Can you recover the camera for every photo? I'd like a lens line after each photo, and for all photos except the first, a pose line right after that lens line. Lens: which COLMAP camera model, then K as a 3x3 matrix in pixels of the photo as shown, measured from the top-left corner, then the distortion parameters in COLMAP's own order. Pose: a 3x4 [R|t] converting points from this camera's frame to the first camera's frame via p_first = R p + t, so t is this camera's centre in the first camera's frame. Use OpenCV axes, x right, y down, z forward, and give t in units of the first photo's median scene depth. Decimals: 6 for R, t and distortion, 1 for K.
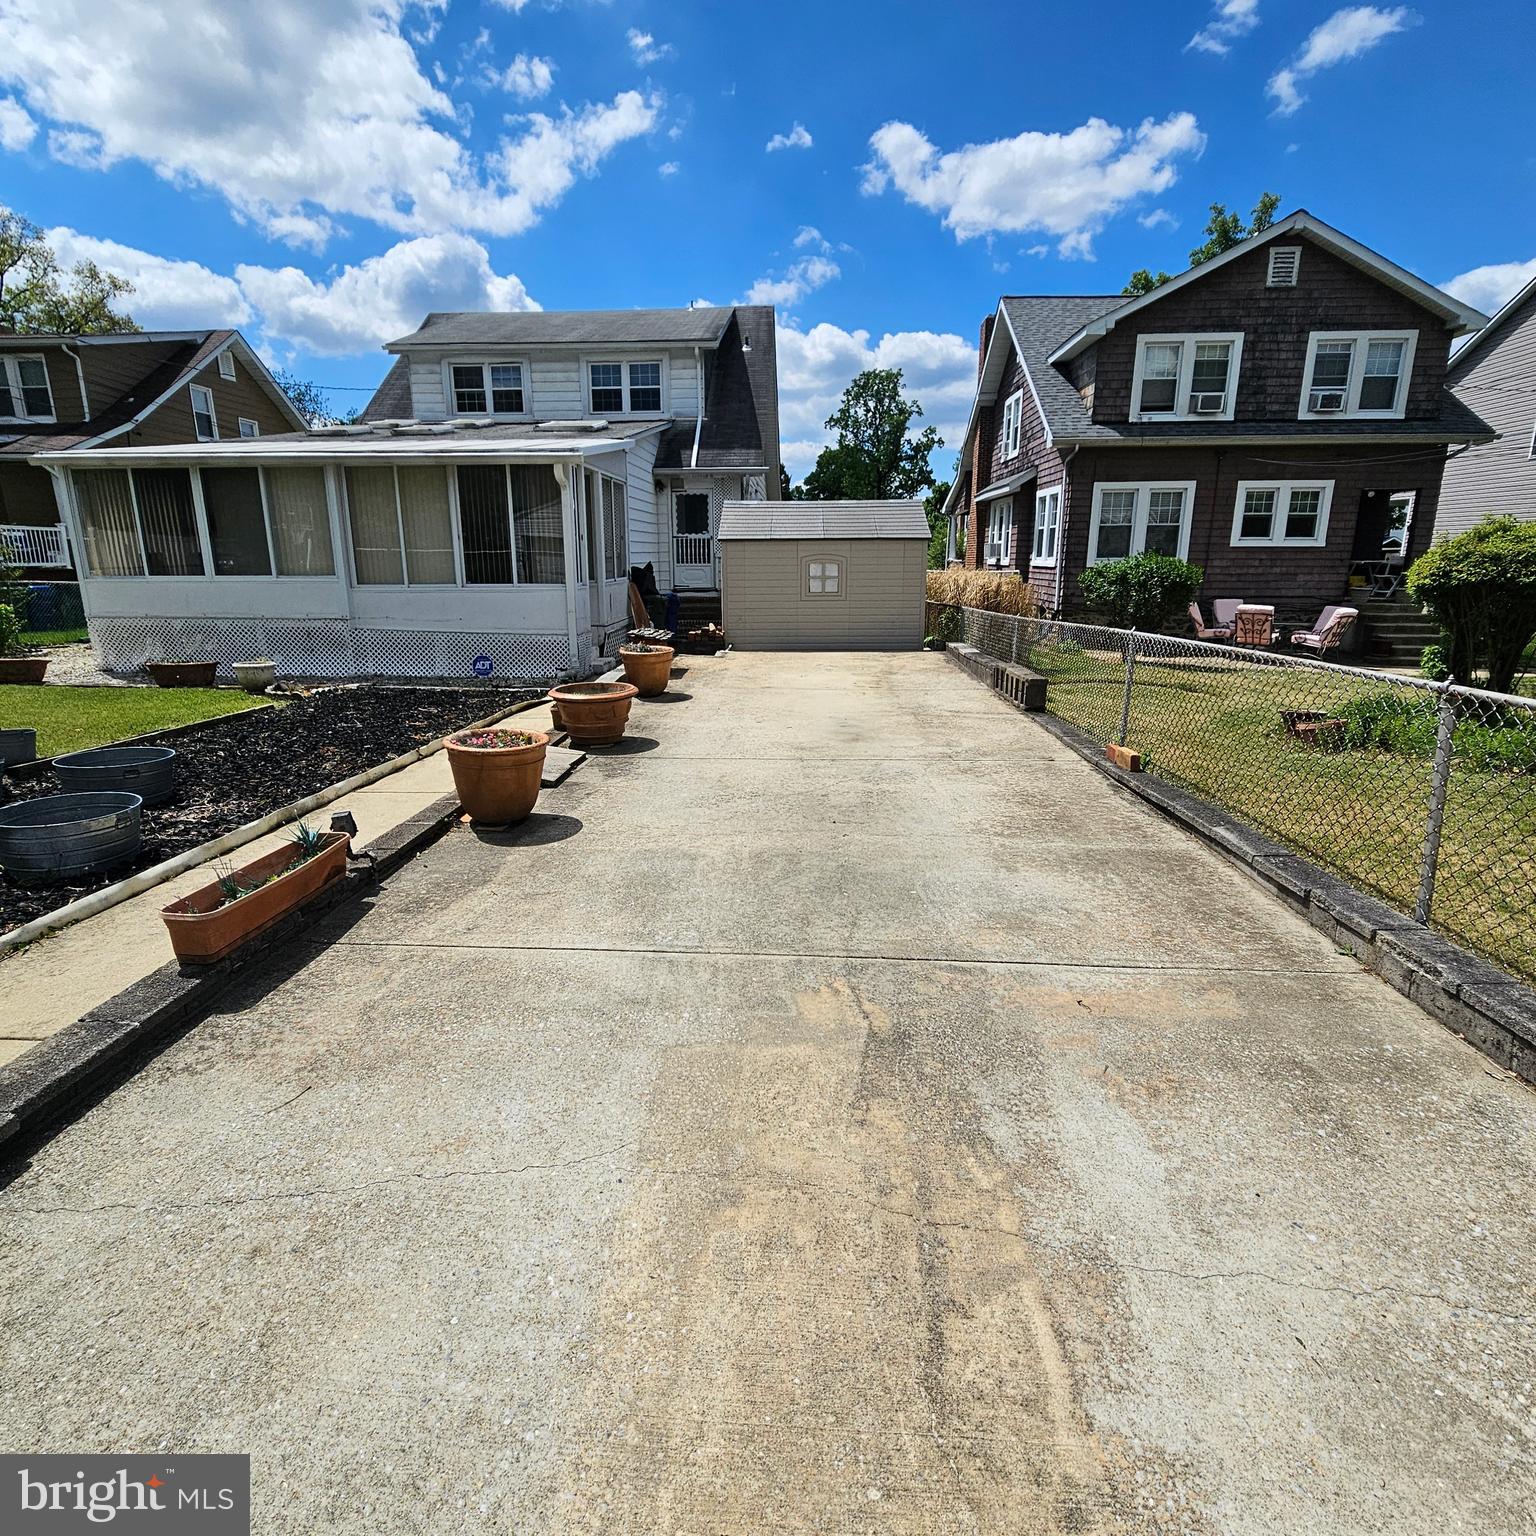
lens RADIAL K [[852.1, 0, 763.4], [0, 852.1, 767.5], [0, 0, 1]] dist [0.002463, -0.001018]
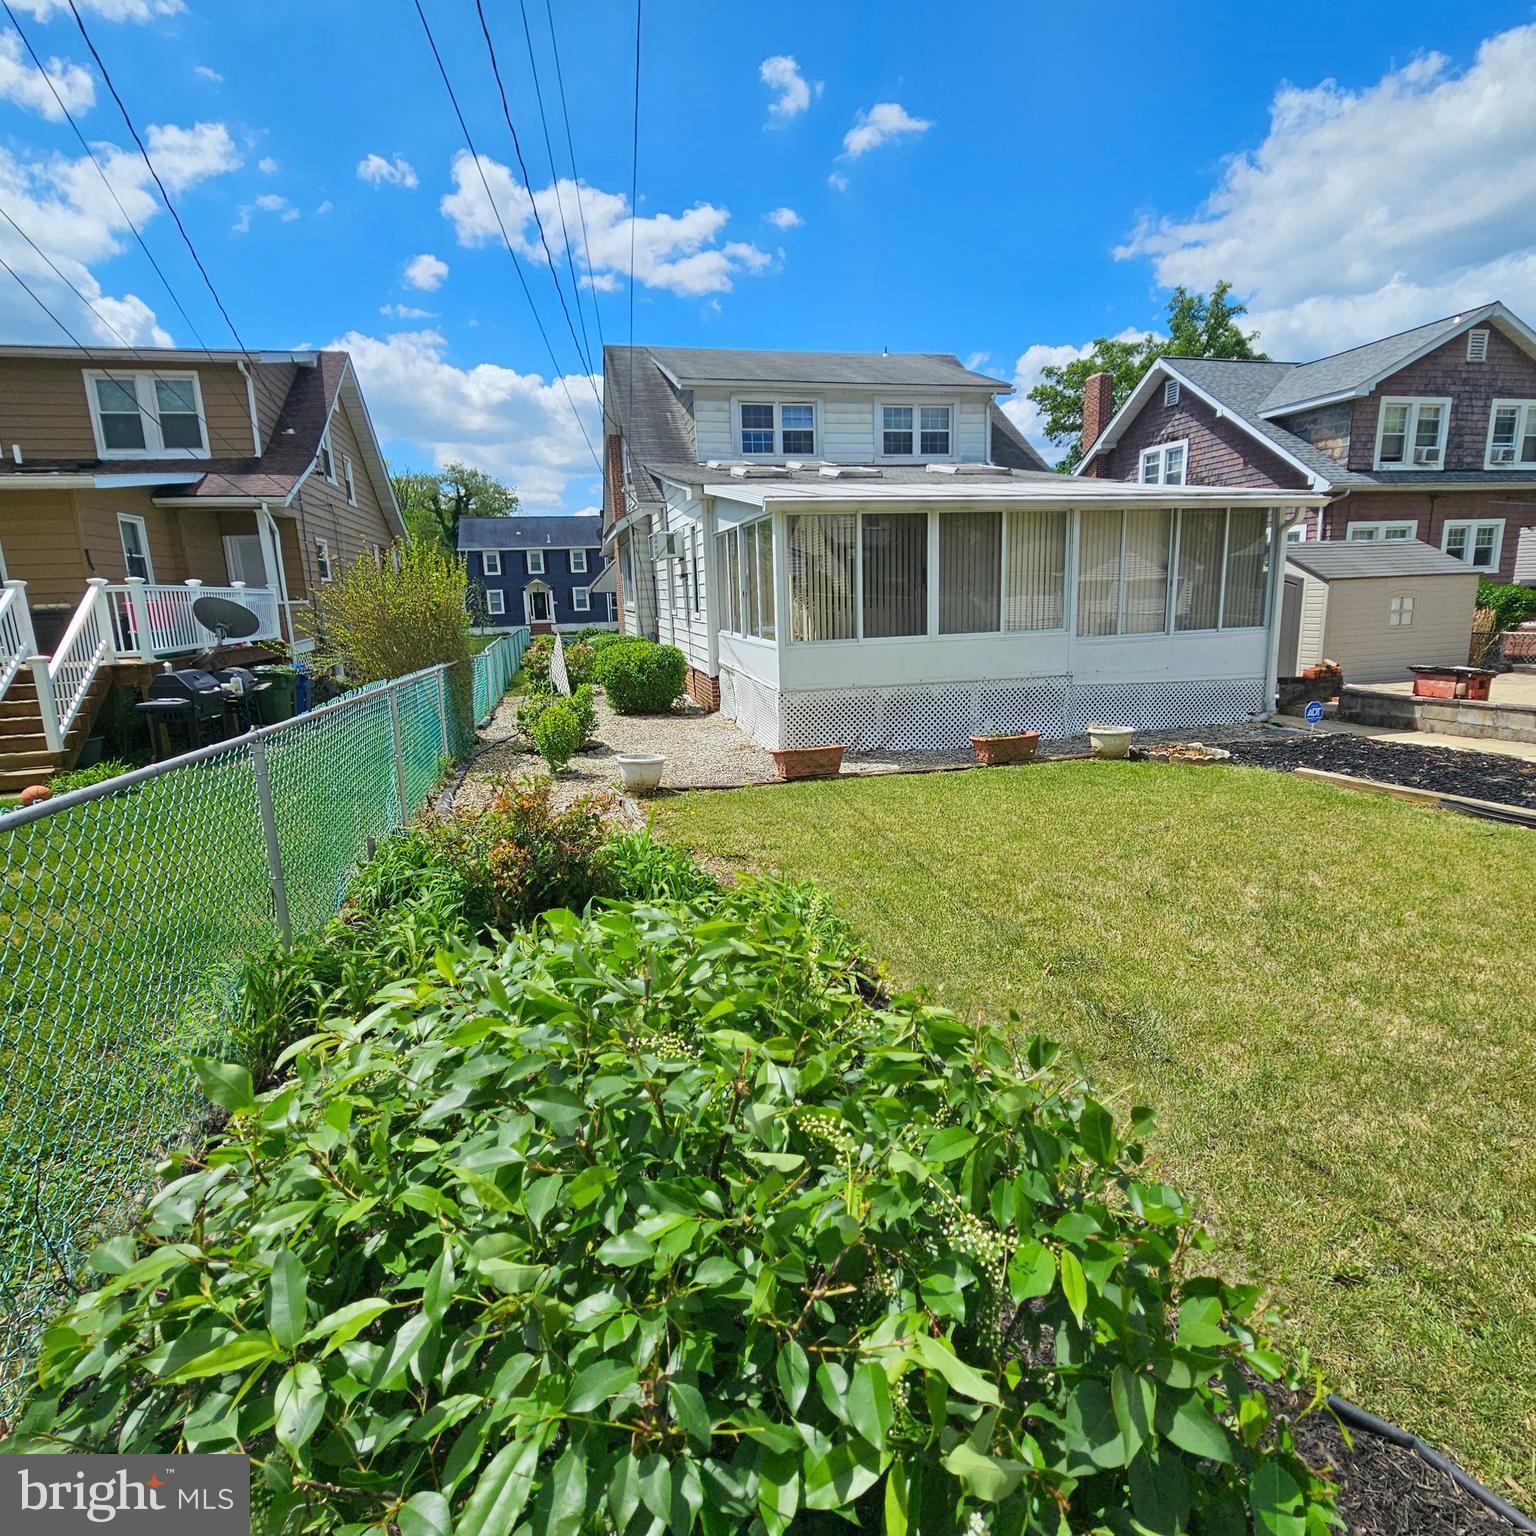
lens RADIAL K [[852.1, 0, 763.4], [0, 852.1, 767.5], [0, 0, 1]] dist [0.002463, -0.001018]
pose [[0.955665, -0.088392, 0.280876, -0.732081], [0.100890, 0.994435, -0.030323, -0.054981], [-0.276633, 0.057316, 0.959265, 0.147869]]
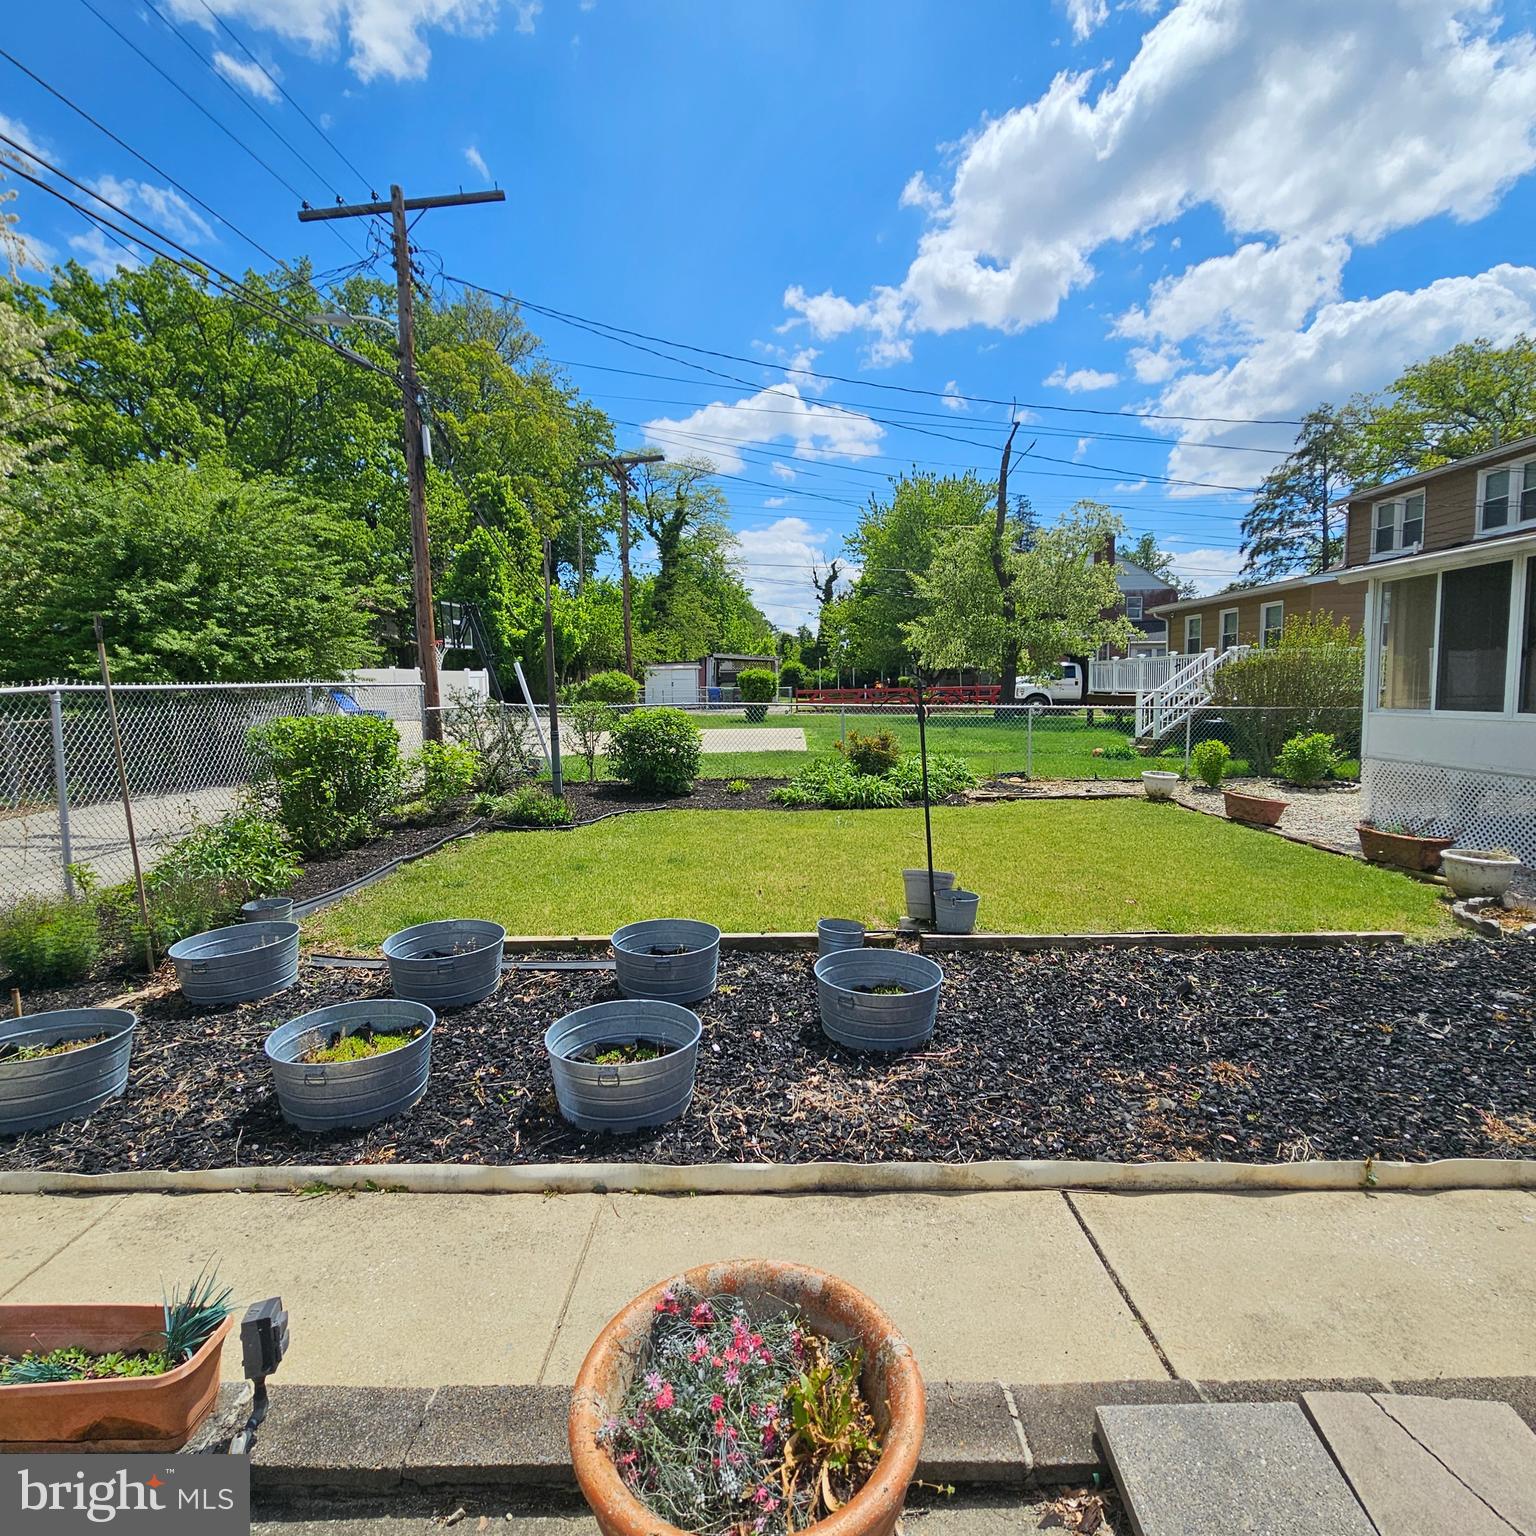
lens RADIAL K [[852.1, 0, 763.4], [0, 852.1, 767.5], [0, 0, 1]] dist [0.002463, -0.001018]
pose [[0.059953, 0.096725, -0.993504, -0.012101], [-0.221982, 0.971664, 0.081204, -0.074074], [0.973206, 0.215671, 0.079726, 0.265638]]
